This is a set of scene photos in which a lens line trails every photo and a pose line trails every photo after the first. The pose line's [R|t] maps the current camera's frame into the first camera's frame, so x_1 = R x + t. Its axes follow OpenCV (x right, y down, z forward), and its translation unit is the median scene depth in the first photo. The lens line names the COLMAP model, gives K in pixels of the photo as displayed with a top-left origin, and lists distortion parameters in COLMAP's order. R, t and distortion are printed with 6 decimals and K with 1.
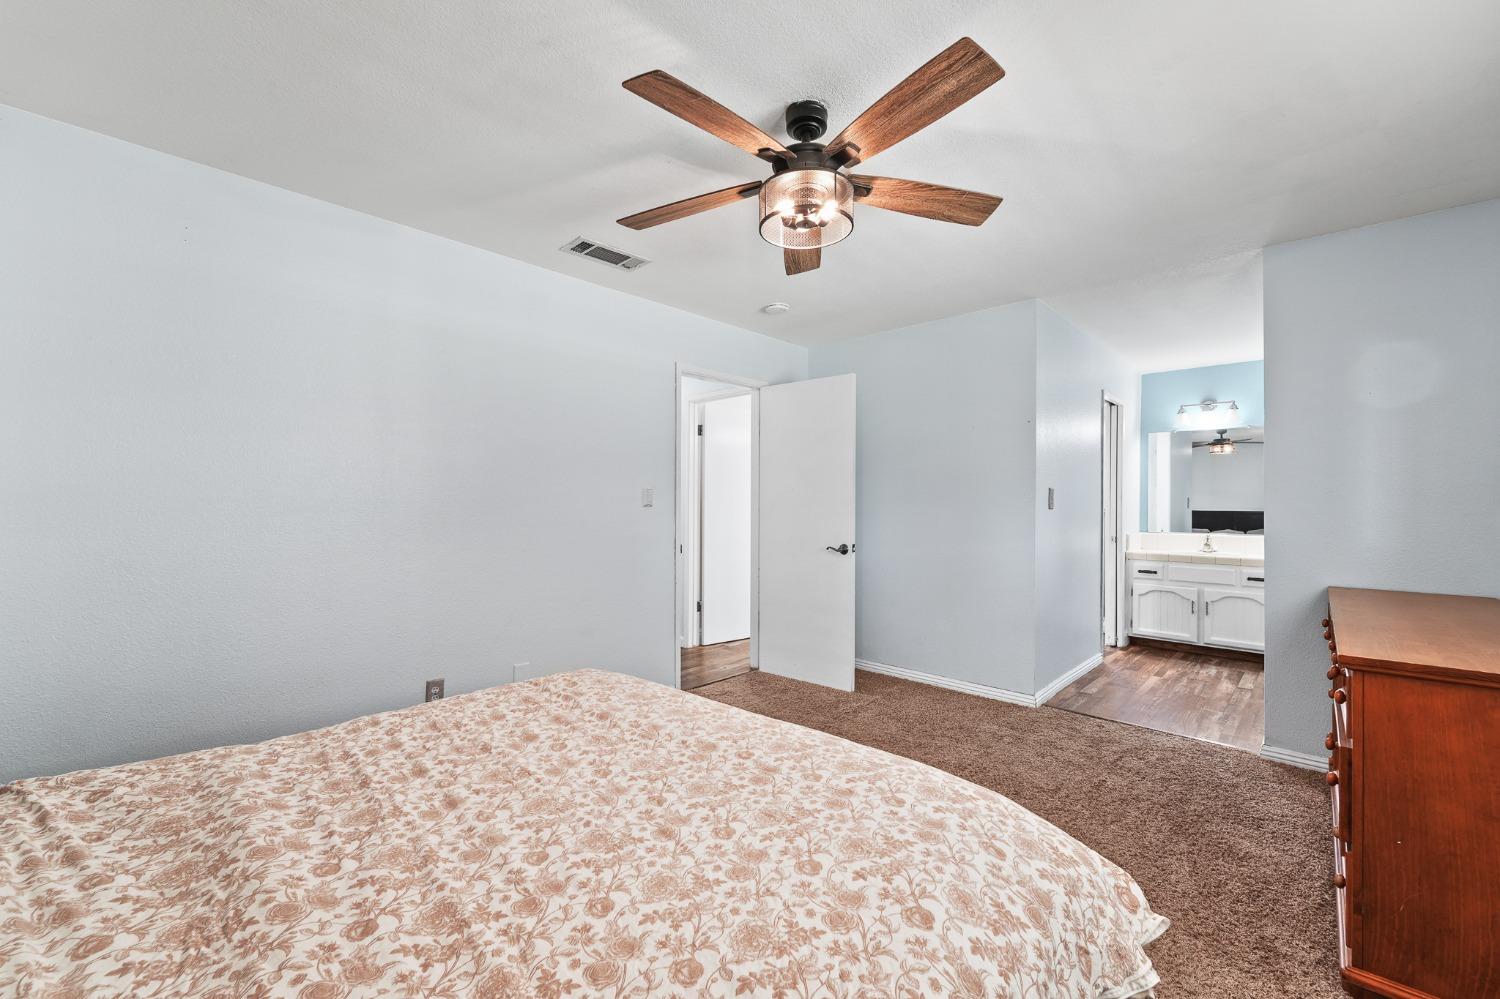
lens RADIAL K [[607.4, 0, 750.7], [0, 607.4, 502.1], [0, 0, 1]] dist [0.002019, -0.000659]
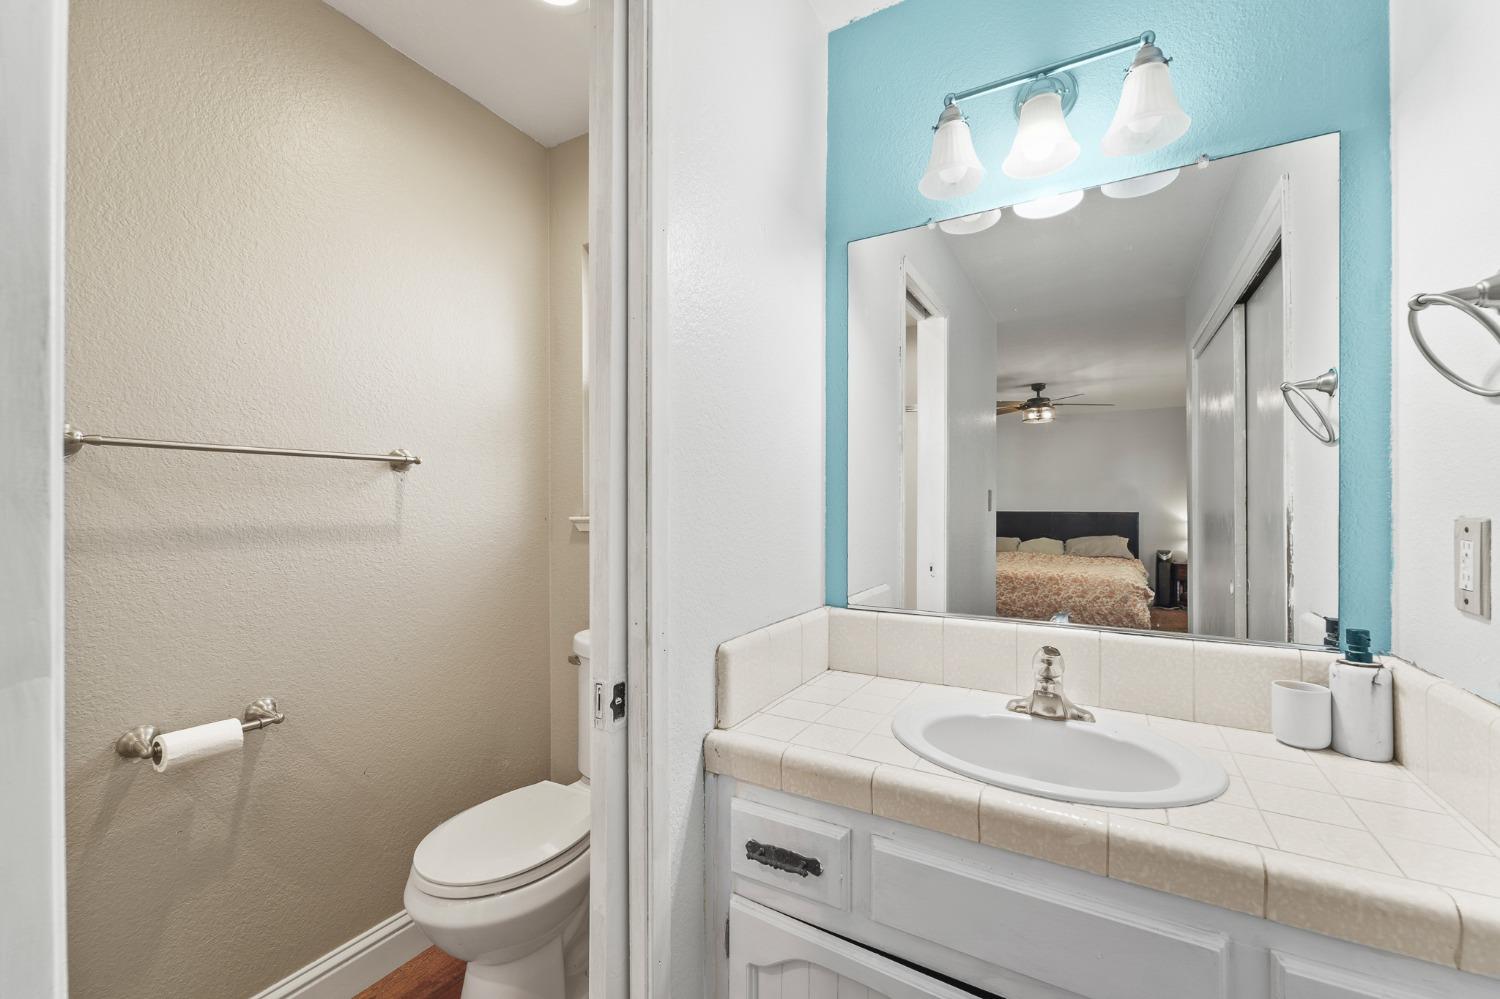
lens RADIAL K [[607.4, 0, 751.5], [0, 607.4, 500.4], [0, 0, 1]] dist [0.002019, -0.000659]
pose [[0.971753, -0.005680, 0.235931, 0.596392], [0.005683, 0.999984, 0.000669, 0.001614], [-0.235931, 0.000690, 0.971770, 0.812646]]
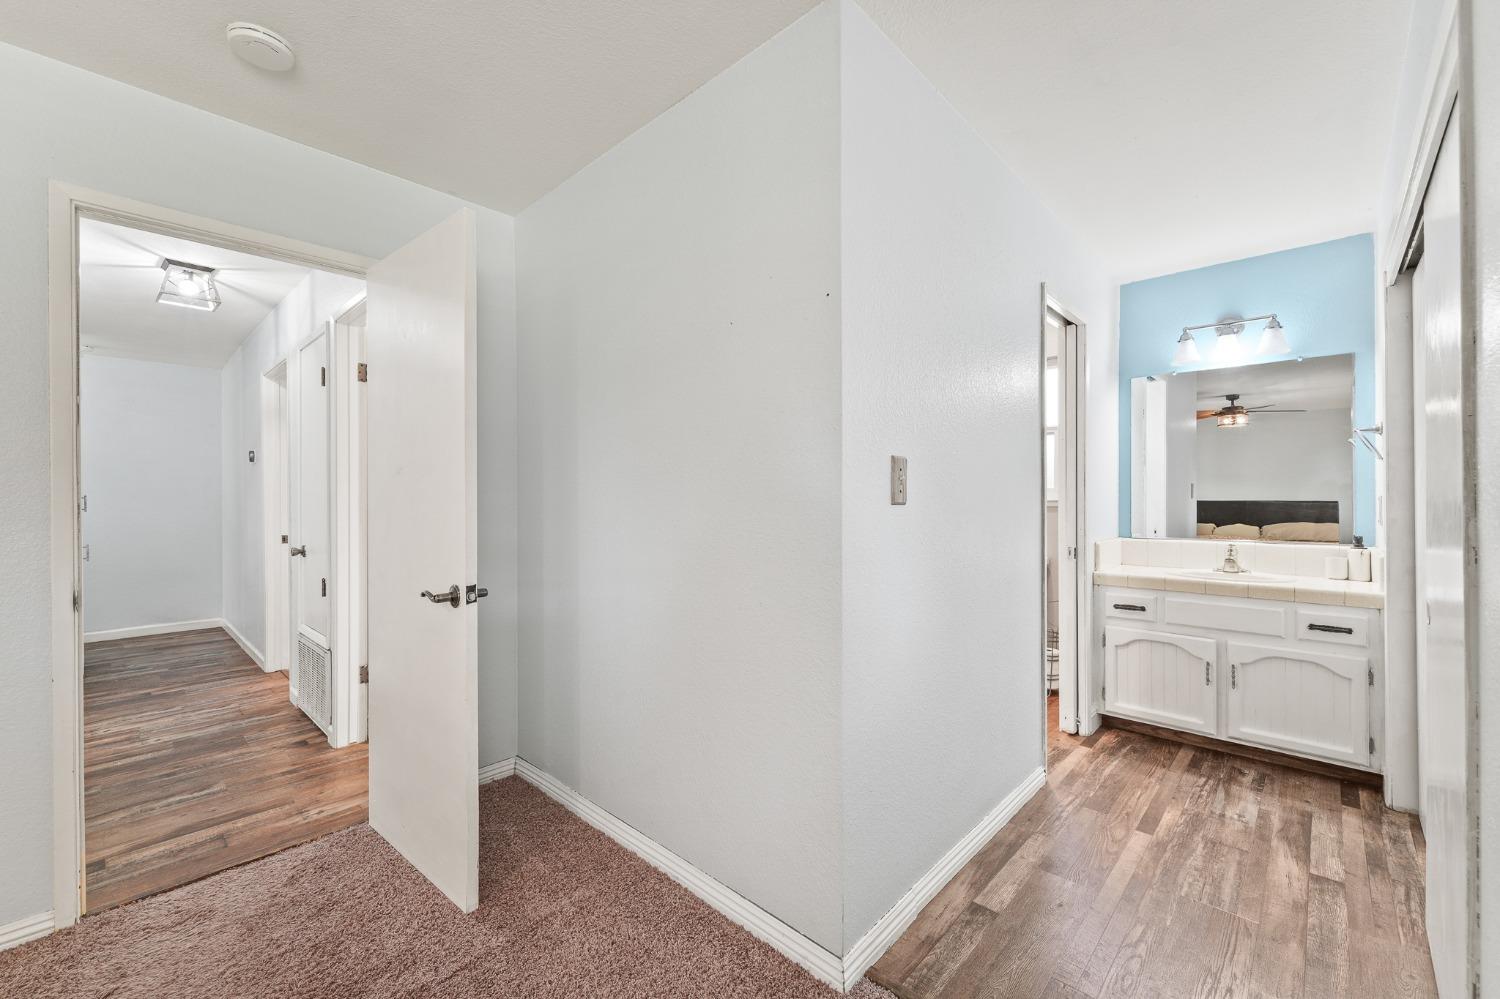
lens RADIAL K [[607.4, 0, 748.5], [0, 607.4, 494.3], [0, 0, 1]] dist [0.002019, -0.000659]
pose [[0.999960, -0.008855, 0.001475, 0.284142], [0.008854, 0.999961, 0.000736, 0.001451], [-0.001482, -0.000723, 0.999999, 0.412027]]
